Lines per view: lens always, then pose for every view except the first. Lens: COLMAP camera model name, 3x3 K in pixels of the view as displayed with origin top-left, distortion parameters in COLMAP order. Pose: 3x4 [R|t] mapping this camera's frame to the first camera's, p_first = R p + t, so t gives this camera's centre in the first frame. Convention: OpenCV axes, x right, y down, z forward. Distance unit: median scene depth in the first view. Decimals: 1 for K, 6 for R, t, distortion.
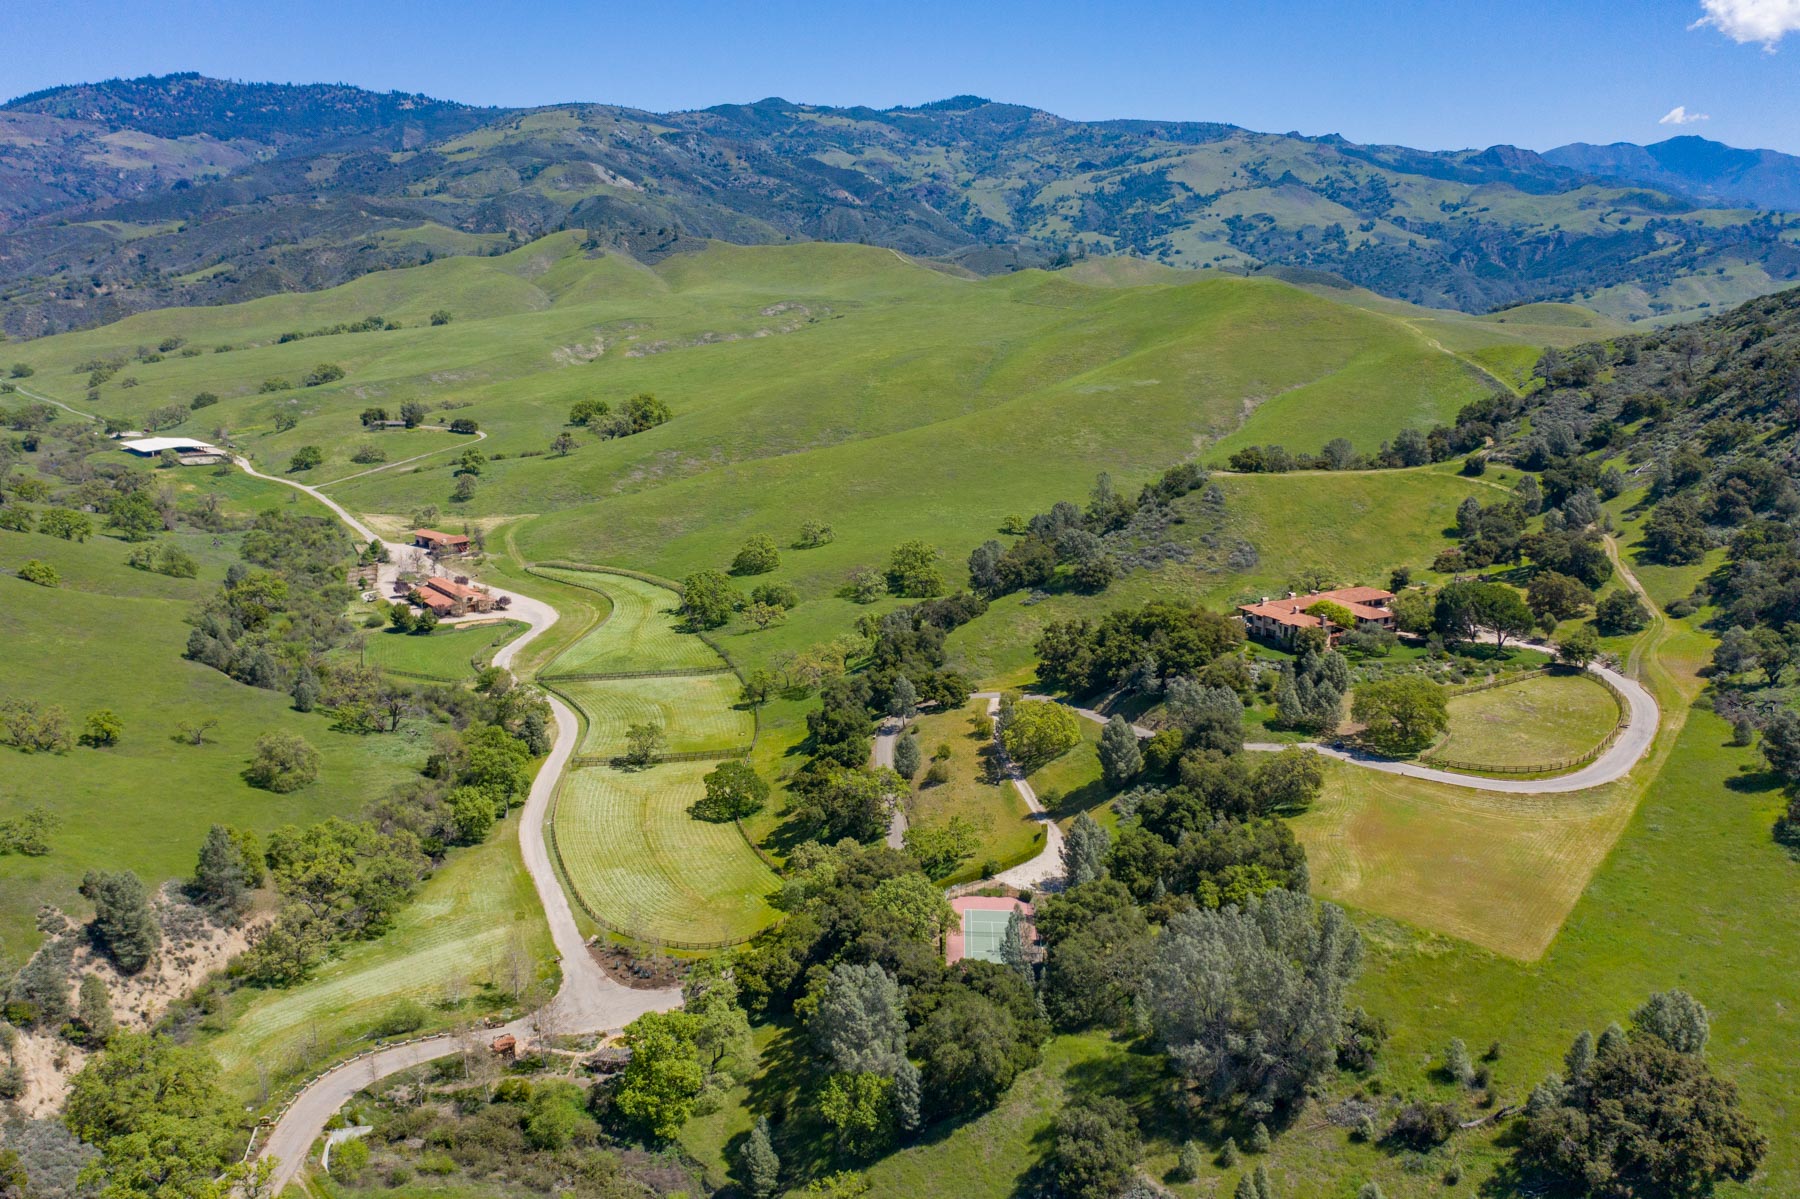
lens RADIAL K [[1402.2, 0, 903.3], [0, 1402.2, 607.7], [0, 0, 1]] dist [-0.028925, 0.004734]
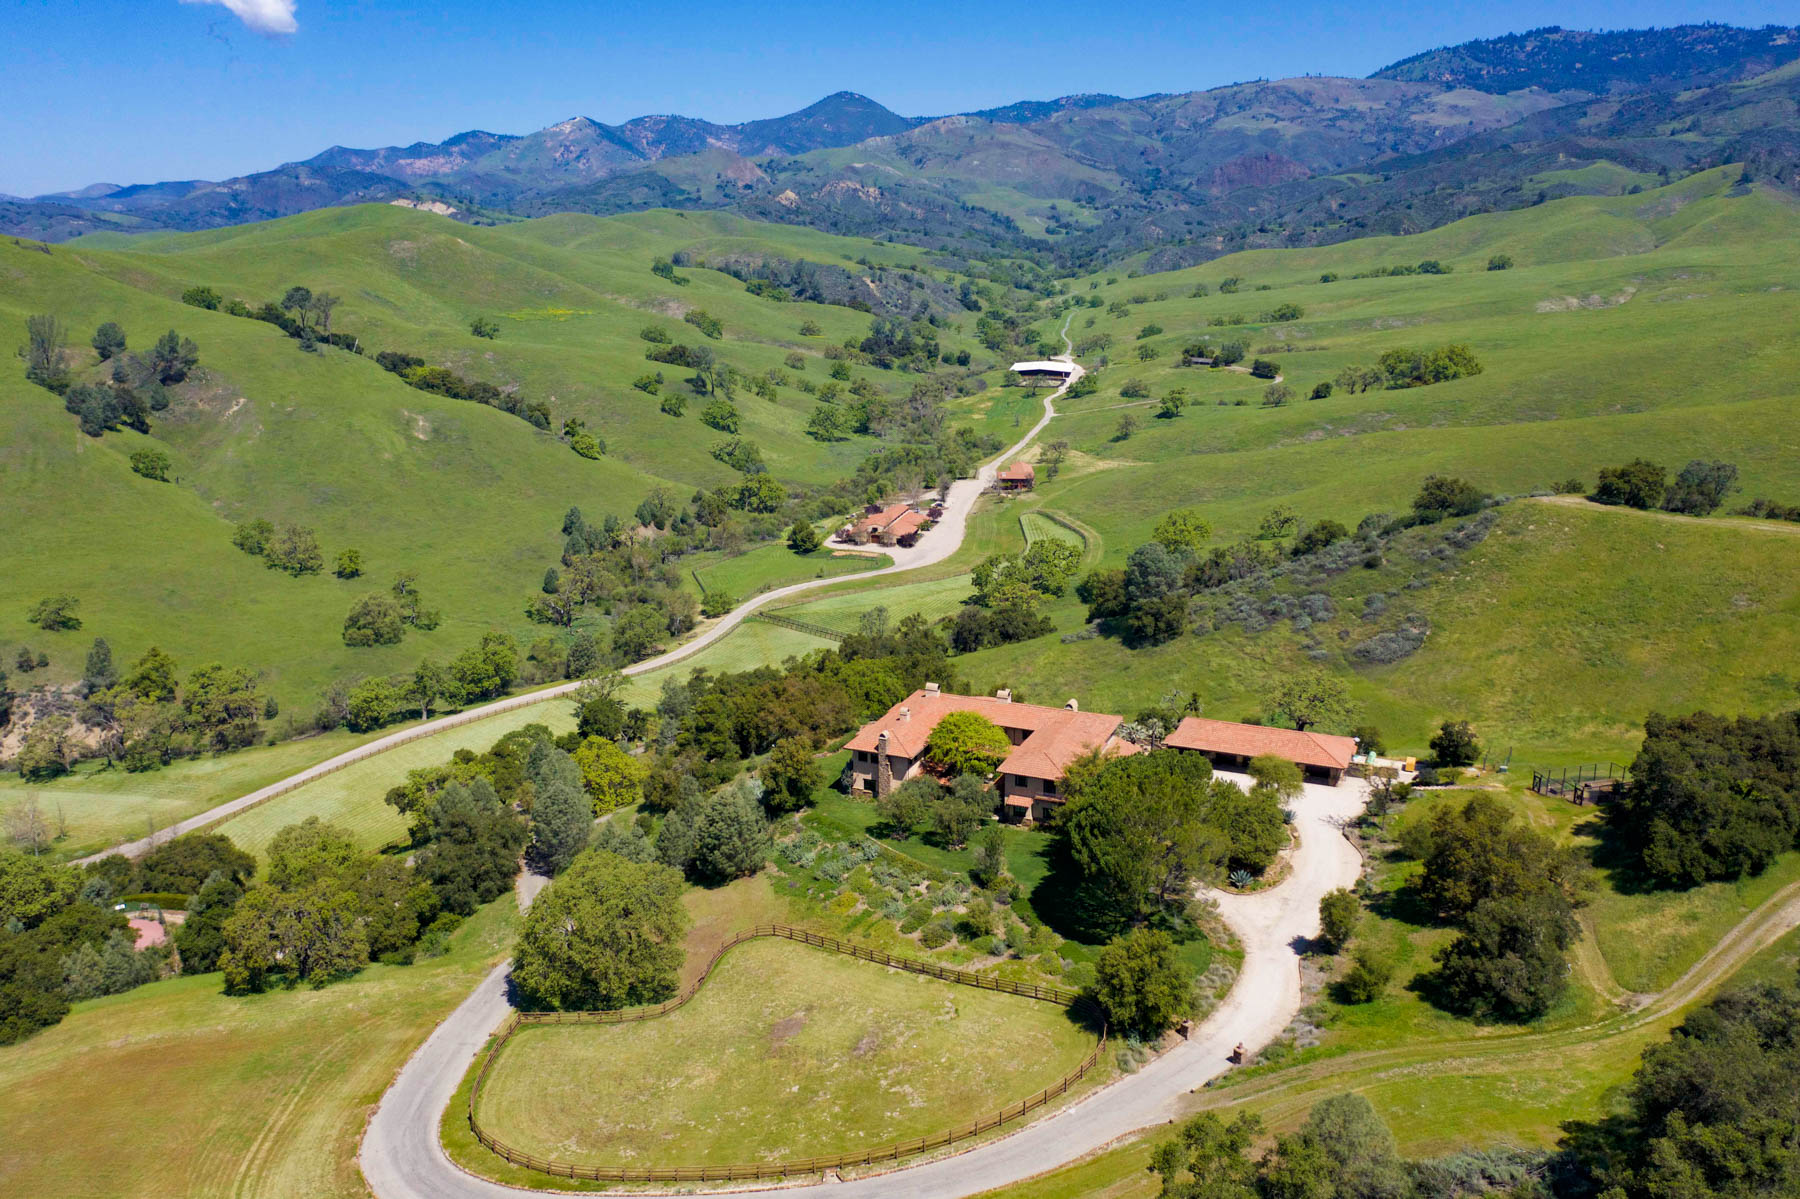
lens RADIAL K [[1403.7, 0, 900.0], [0, 1403.7, 599.5], [0, 0, 1]] dist [-0.031094, -0.005791]
pose [[0.612927, 0.191992, -0.766459, 0.259127], [-0.175568, 0.978873, 0.104801, -0.036981], [0.770388, 0.070330, 0.633685, 0.248951]]
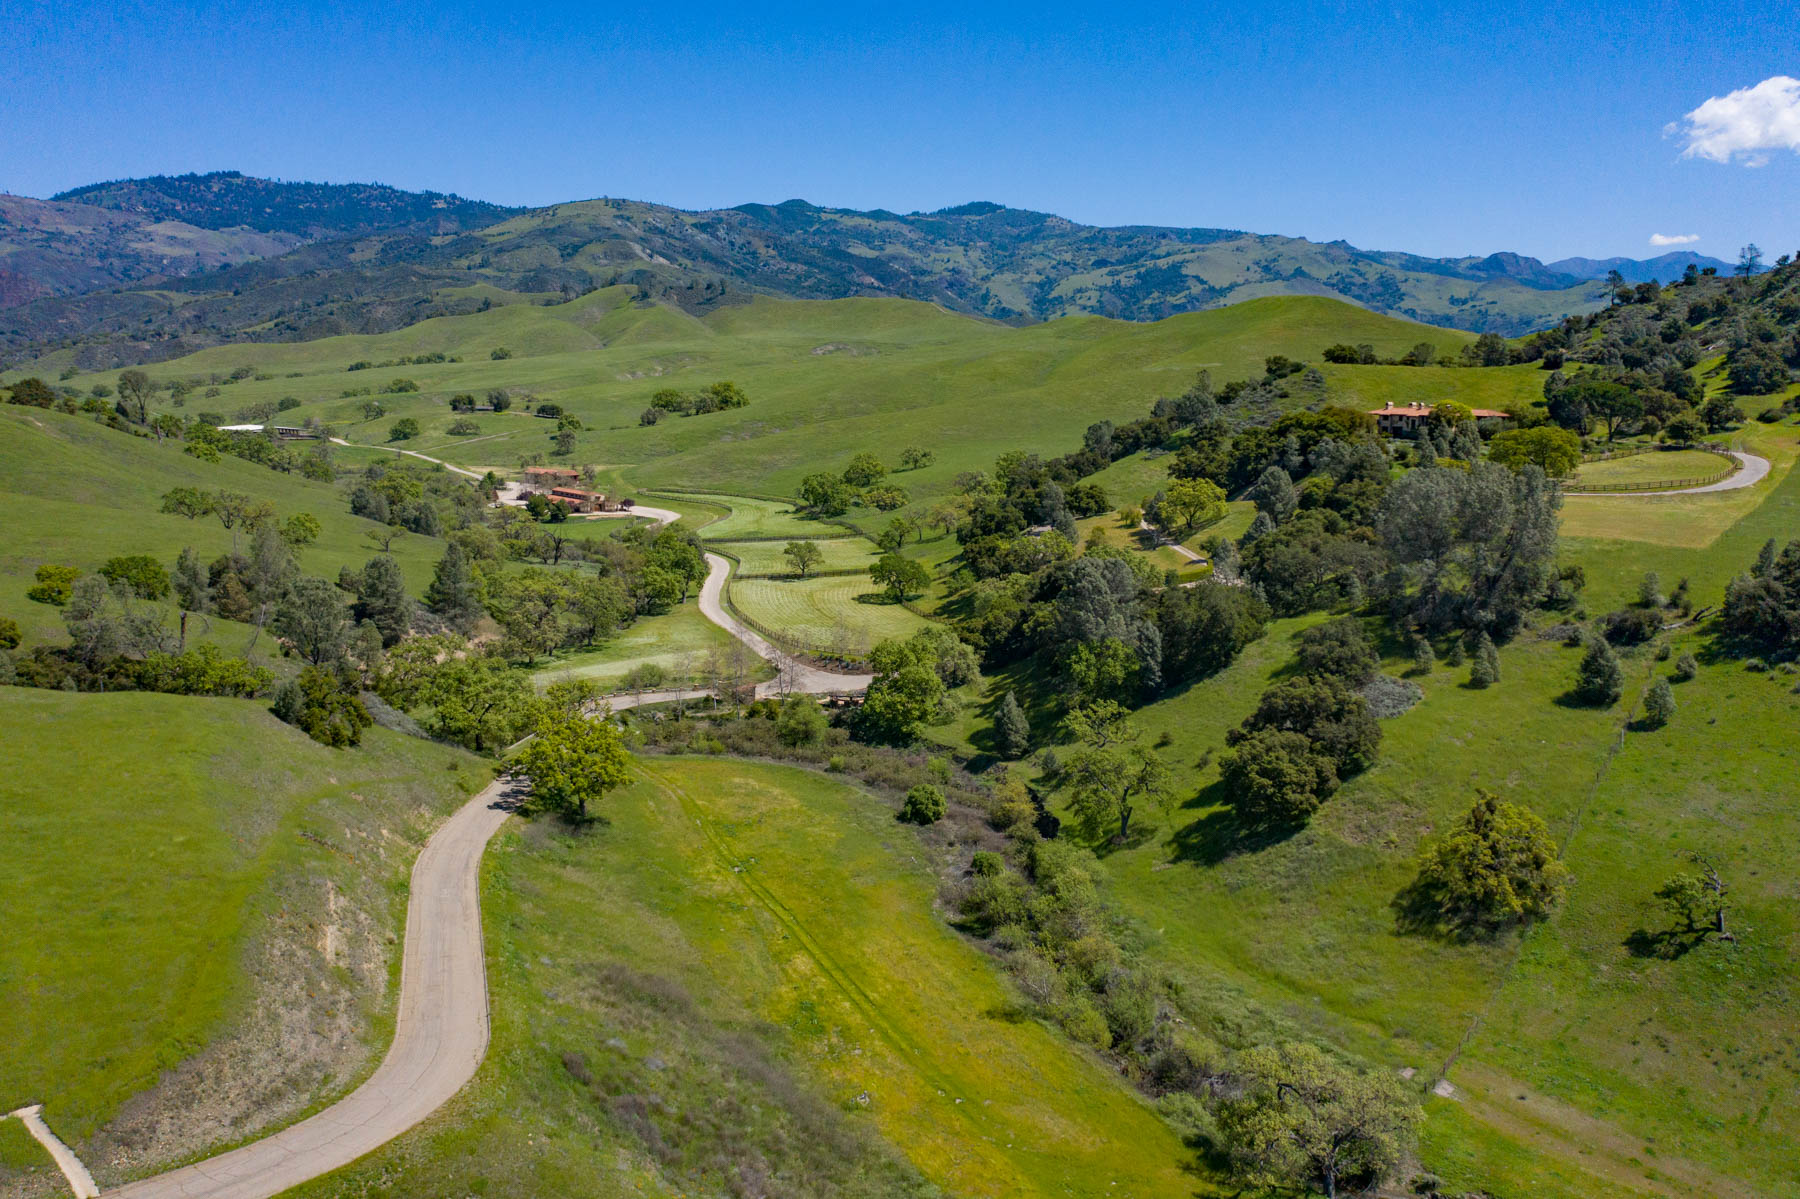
lens RADIAL K [[1402.2, 0, 903.3], [0, 1402.2, 607.7], [0, 0, 1]] dist [-0.028925, 0.004734]
pose [[0.999955, 0.008583, -0.004058, -0.044221], [-0.008875, 0.996892, -0.078281, 0.093444], [0.003374, 0.078313, 0.996923, -0.027195]]
